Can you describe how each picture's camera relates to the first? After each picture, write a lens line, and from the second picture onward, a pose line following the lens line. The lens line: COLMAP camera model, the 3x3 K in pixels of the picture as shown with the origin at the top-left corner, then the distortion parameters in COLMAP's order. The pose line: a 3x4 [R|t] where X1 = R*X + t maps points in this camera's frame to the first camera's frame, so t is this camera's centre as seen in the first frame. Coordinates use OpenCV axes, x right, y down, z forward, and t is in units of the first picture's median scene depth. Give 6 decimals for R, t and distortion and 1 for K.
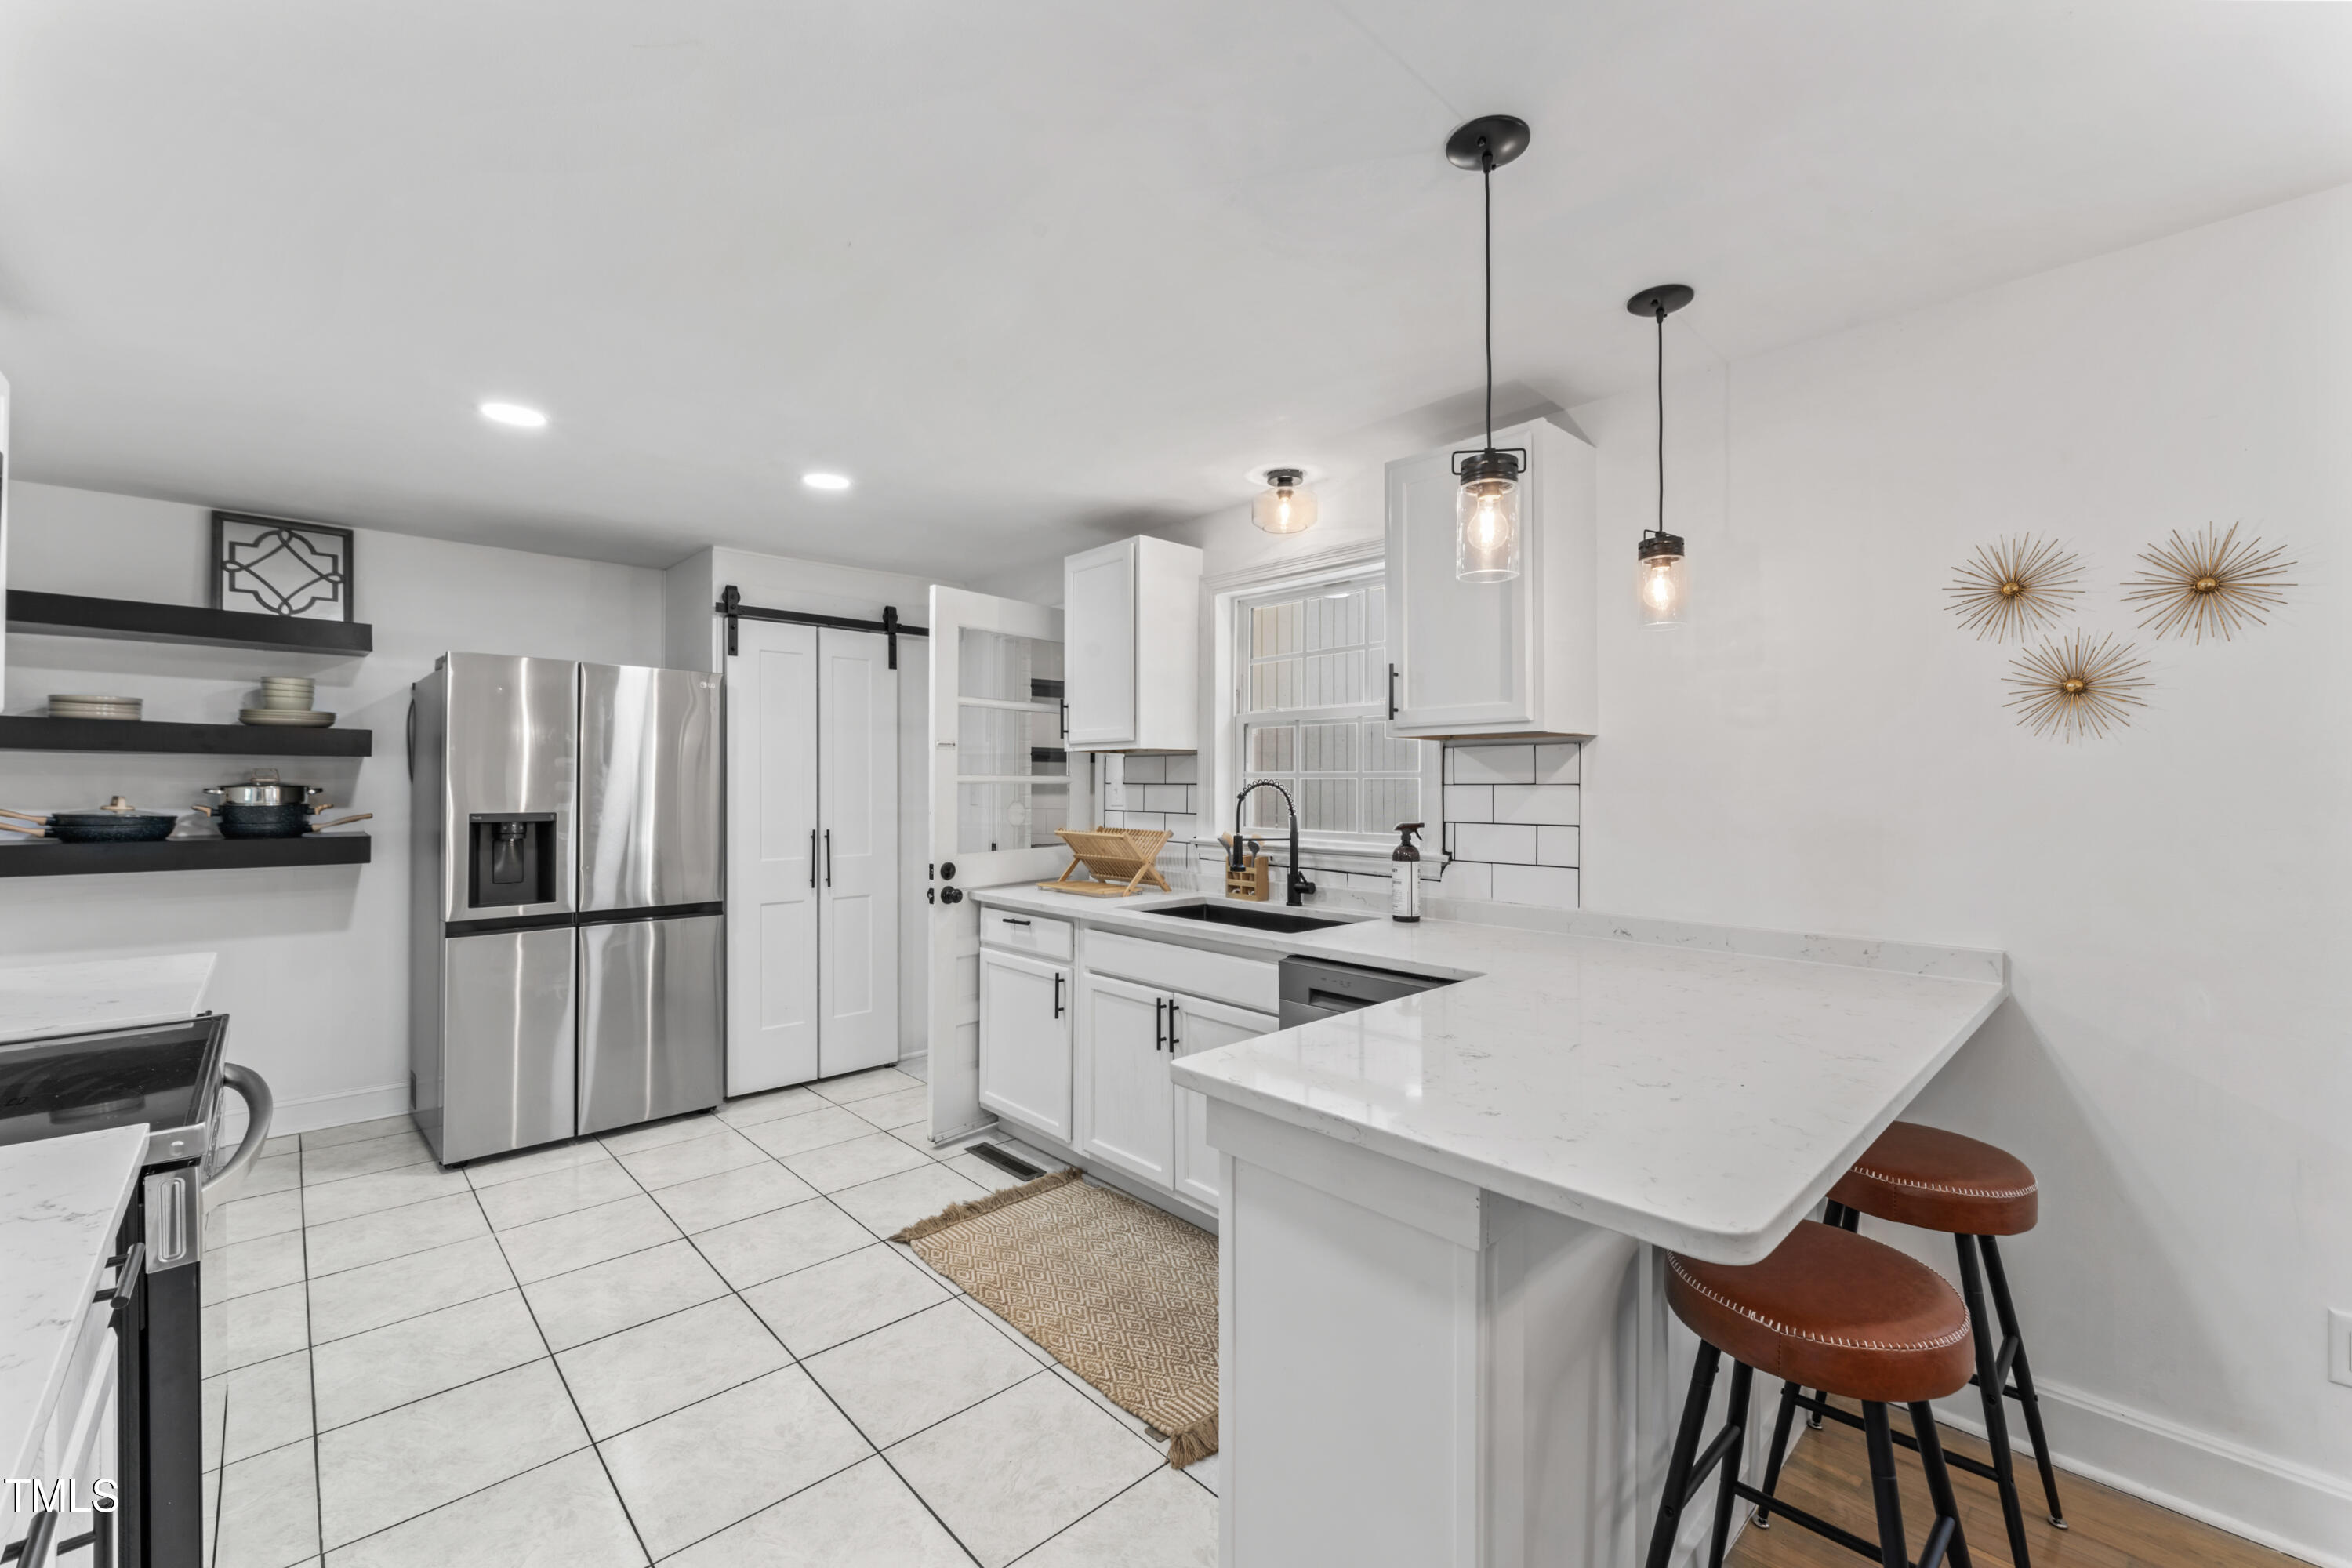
lens RADIAL K [[963.2, 0, 1174.8], [0, 963.2, 780.4], [0, 0, 1]] dist [-0.009169, 0.002260]
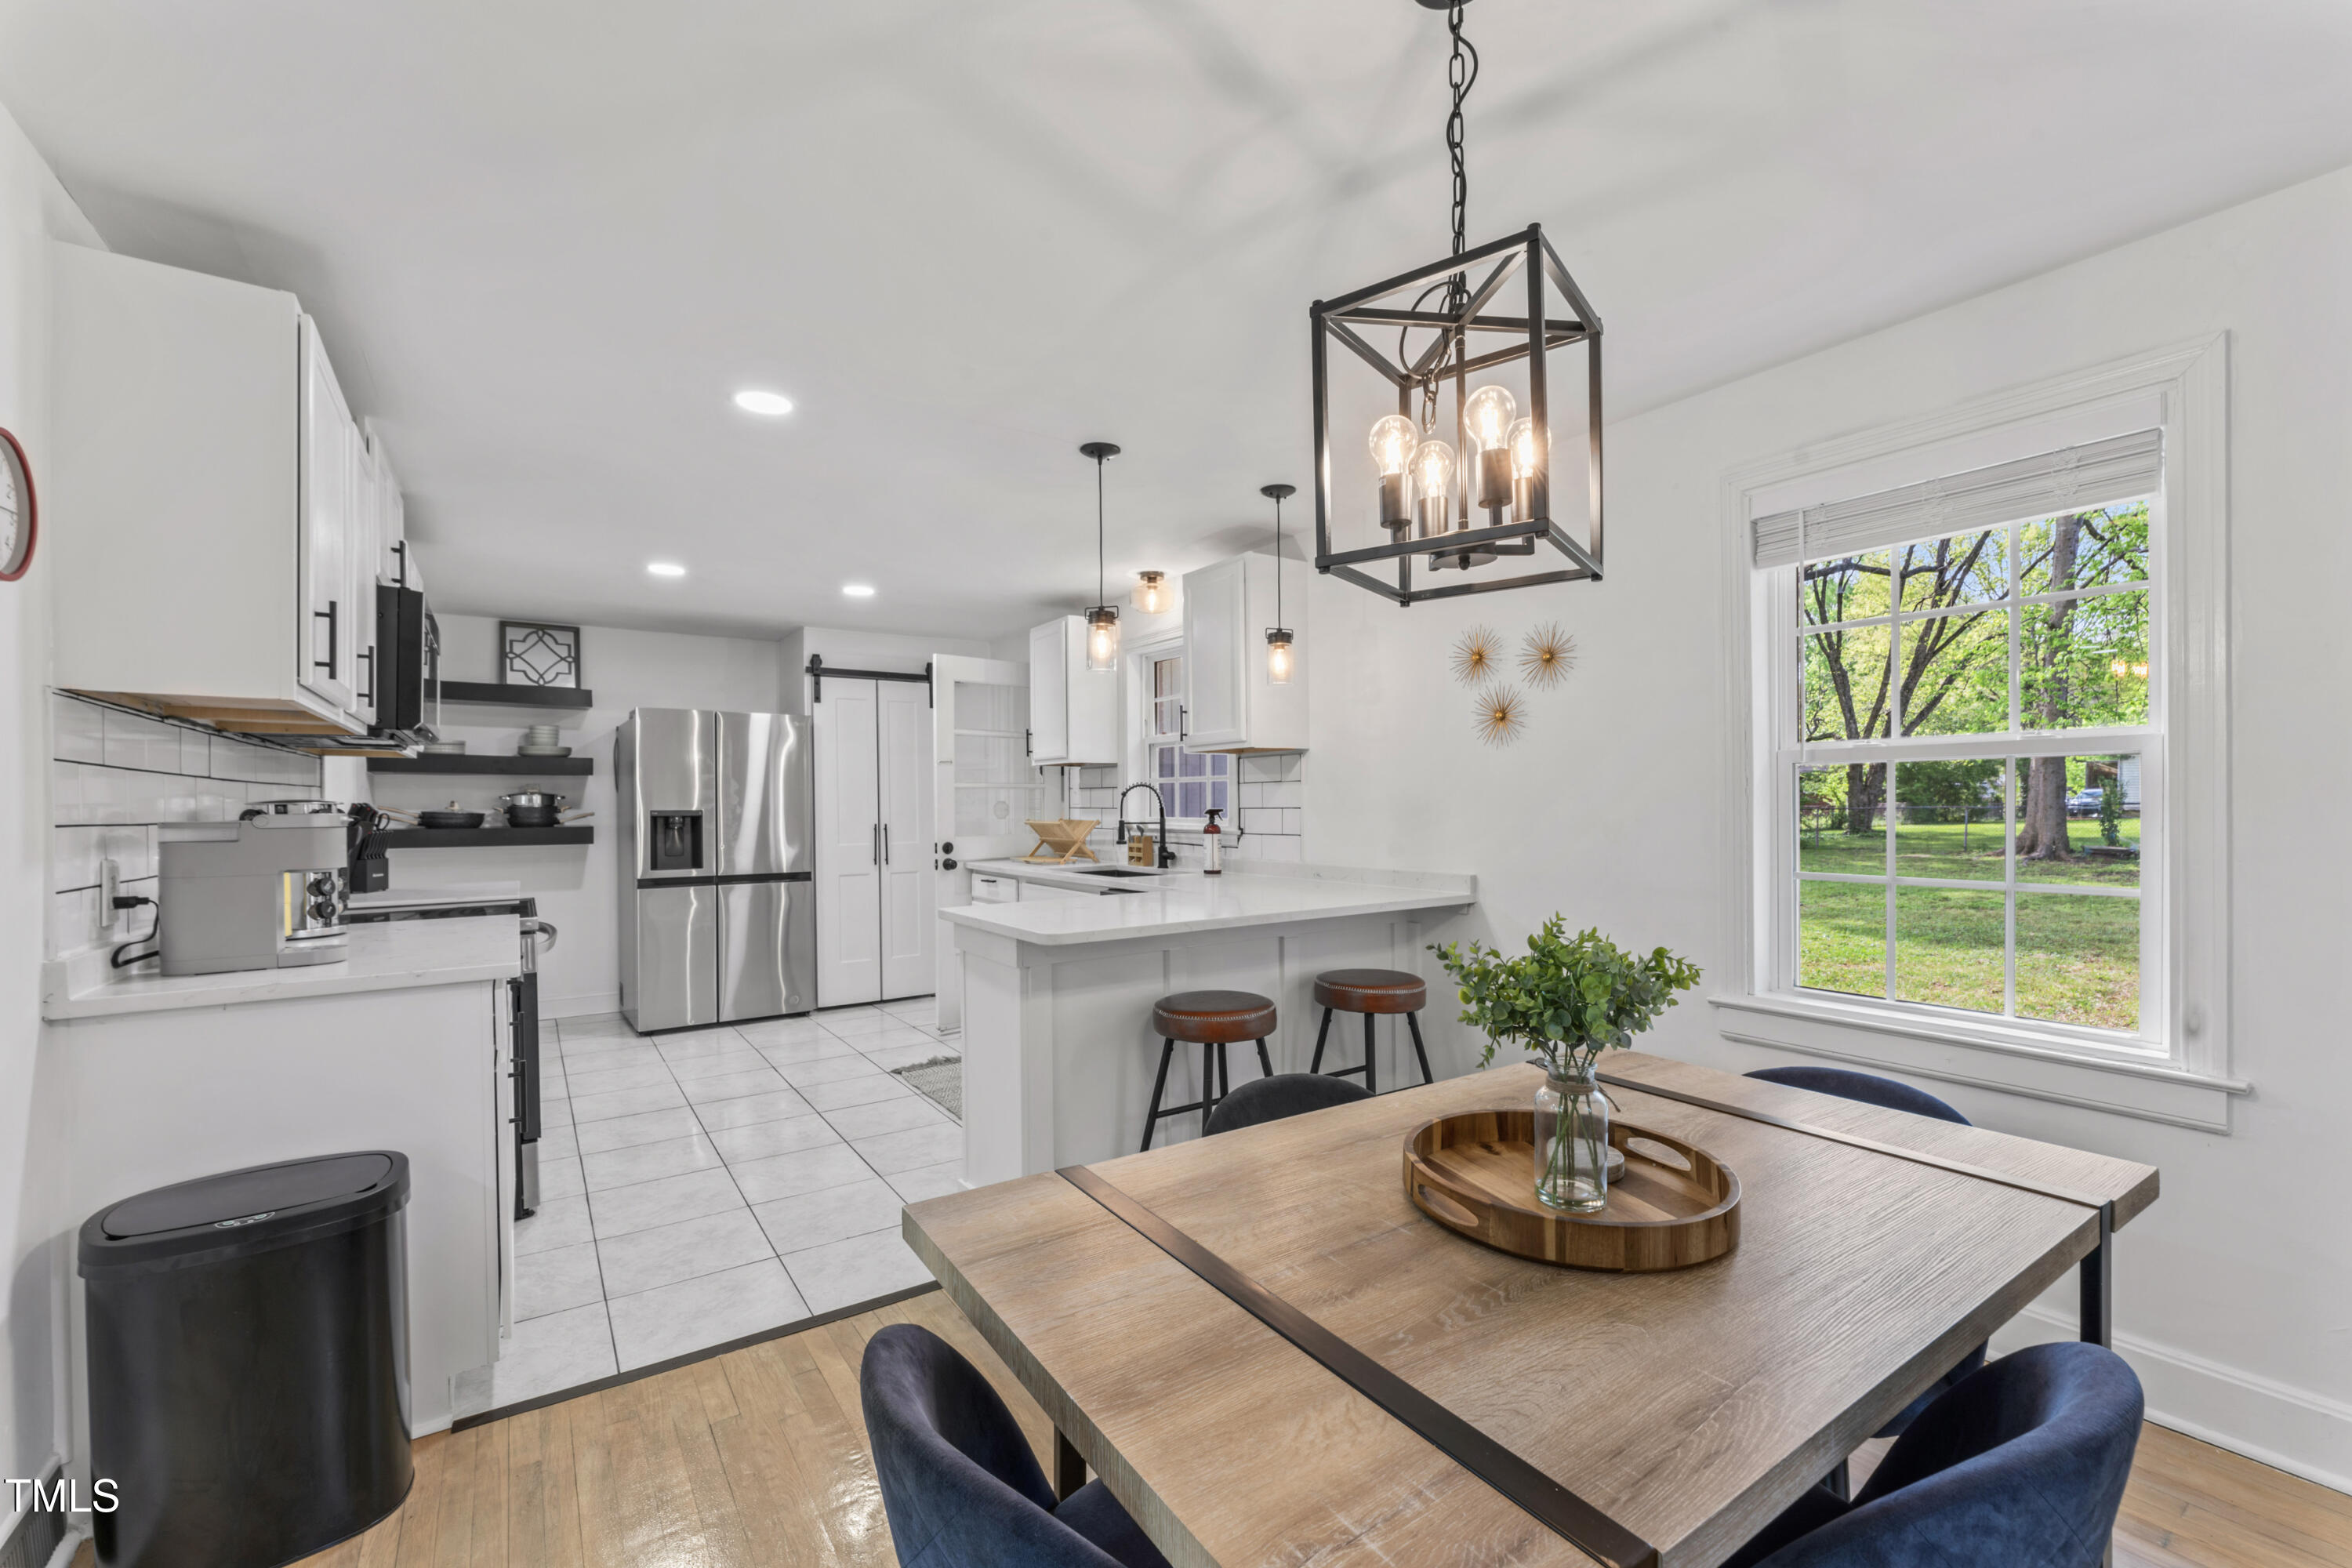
lens RADIAL K [[963.2, 0, 1180.8], [0, 963.2, 812.0], [0, 0, 1]] dist [-0.009169, 0.002260]
pose [[0.989356, -0.006962, -0.145346, 0.367766], [0.008957, 0.999874, 0.013081, 0.025697], [0.145236, -0.014243, 0.989294, -0.448778]]
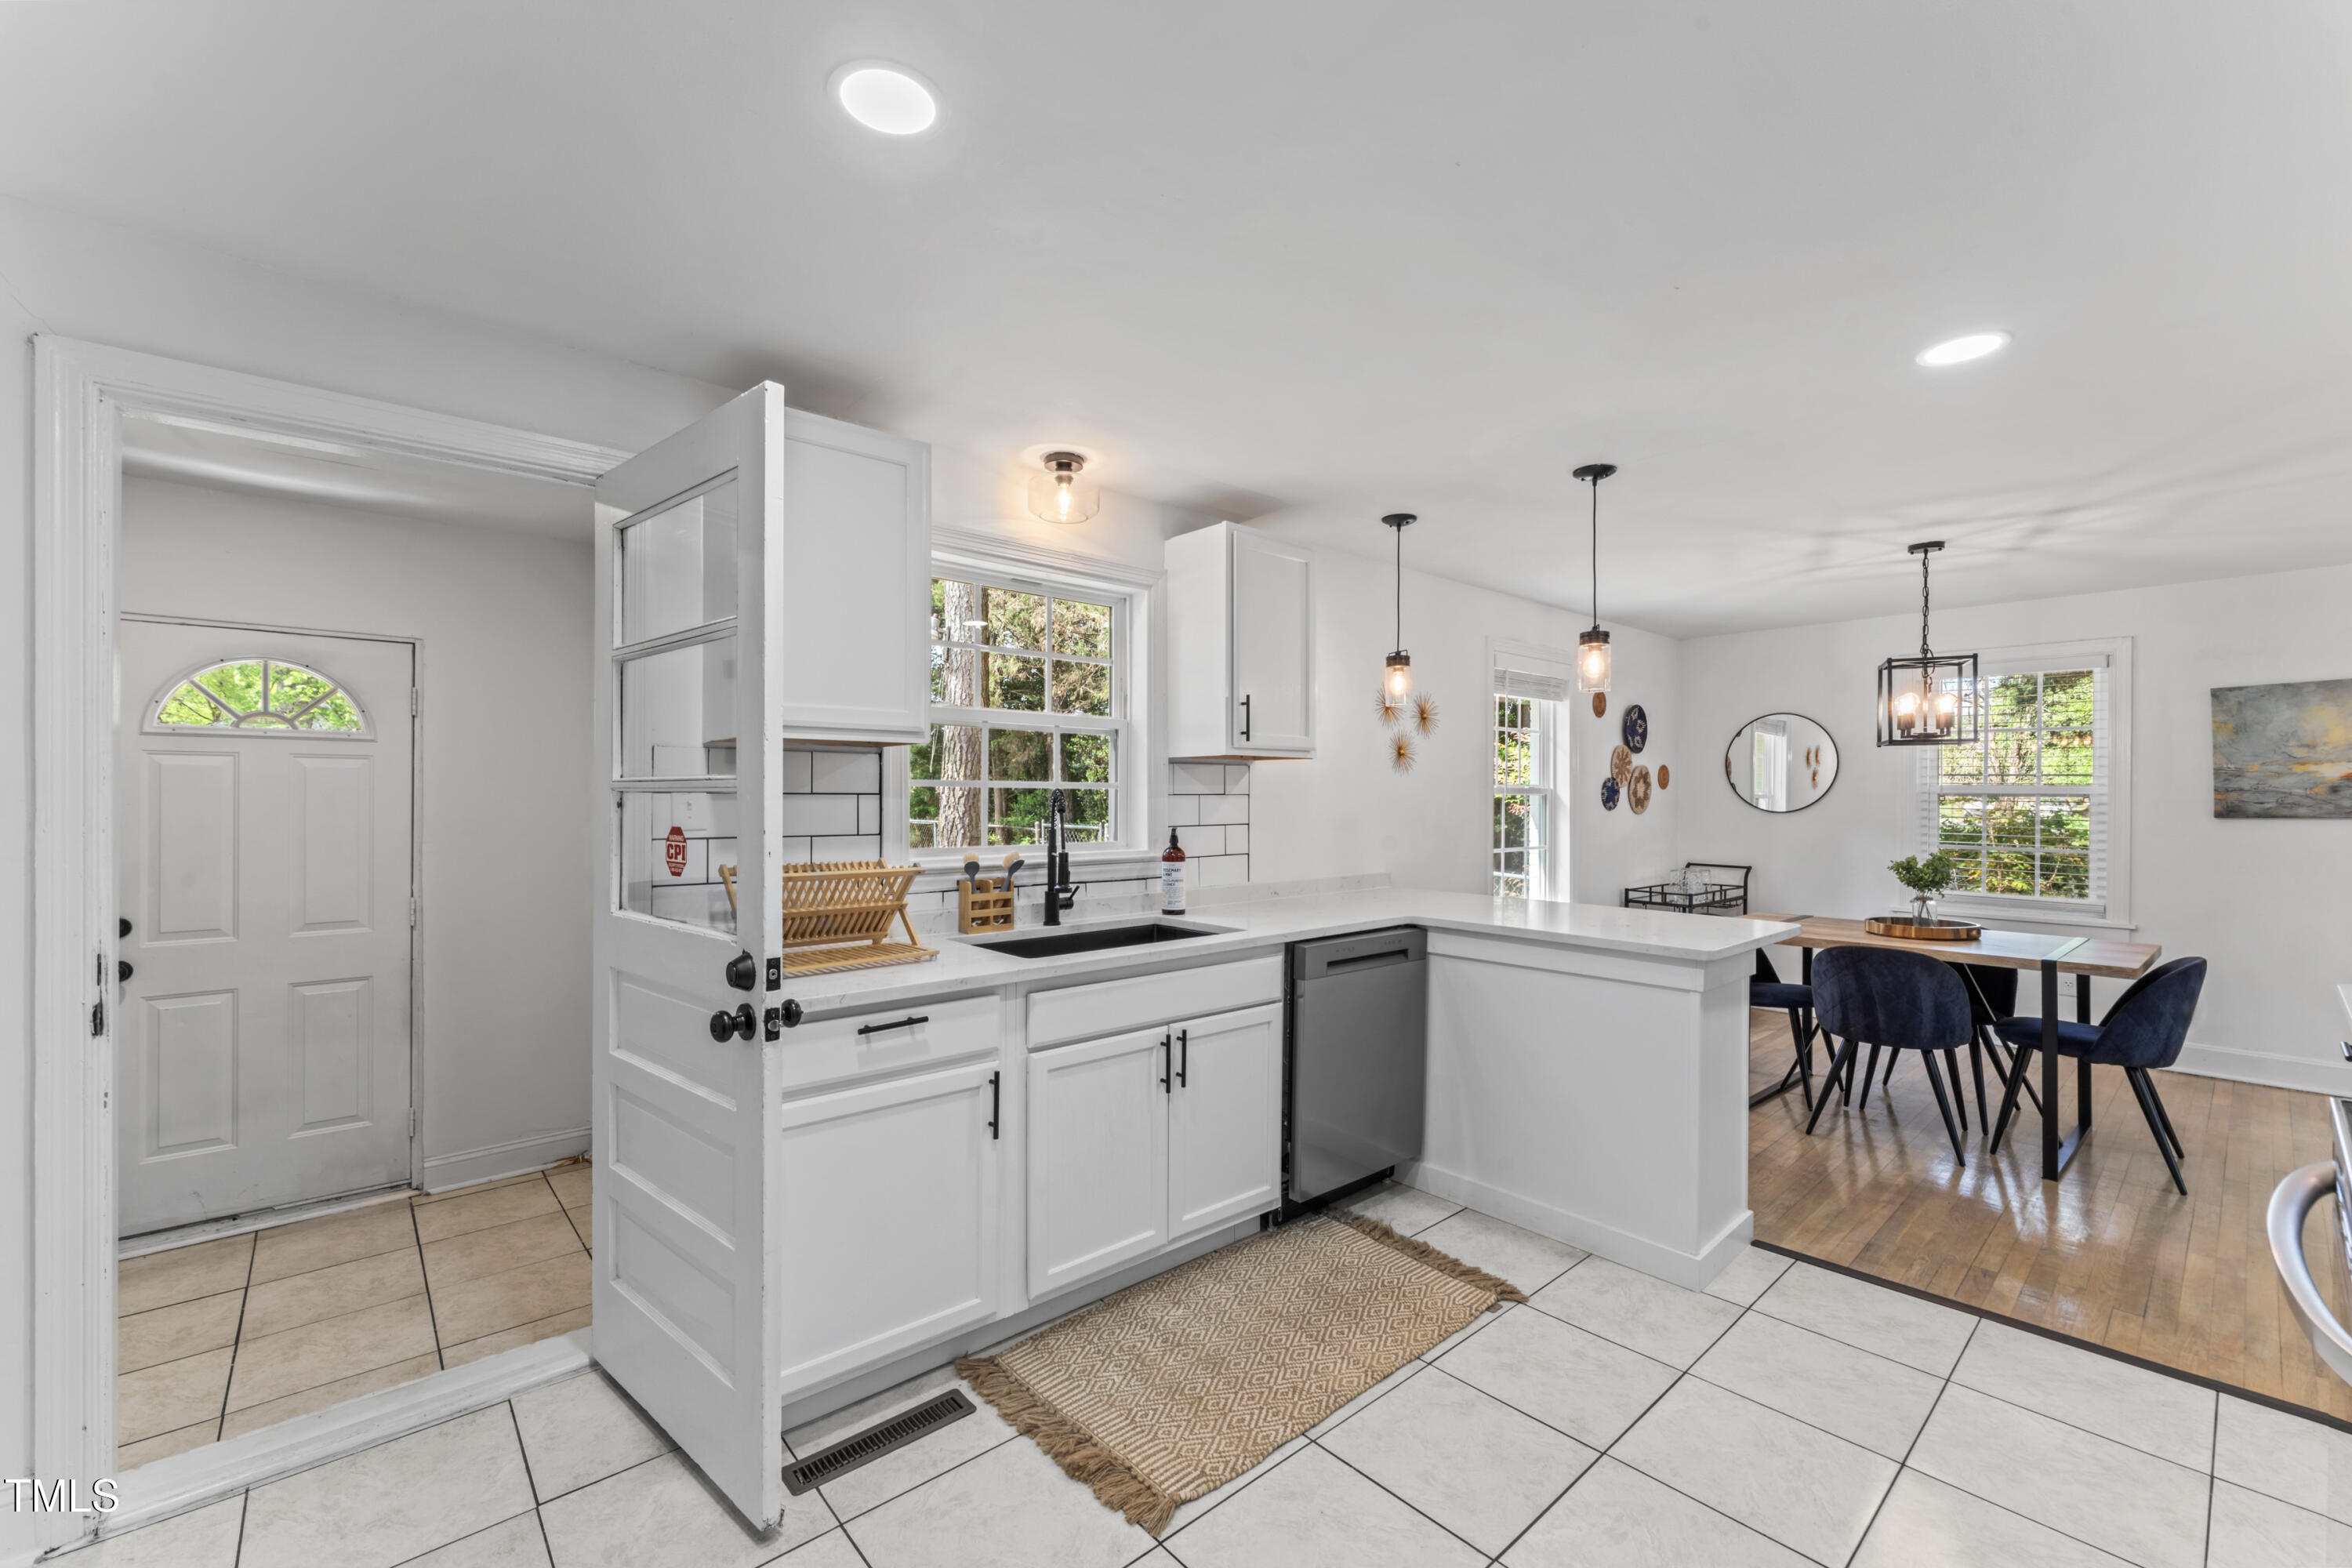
lens RADIAL K [[963.2, 0, 1186.2], [0, 963.2, 788.4], [0, 0, 1]] dist [-0.009169, 0.002260]
pose [[0.024212, 0.006316, 0.999687, -0.806029], [-0.004968, 0.999968, -0.006198, 0.003422], [-0.999695, -0.004817, 0.024242, 0.855101]]
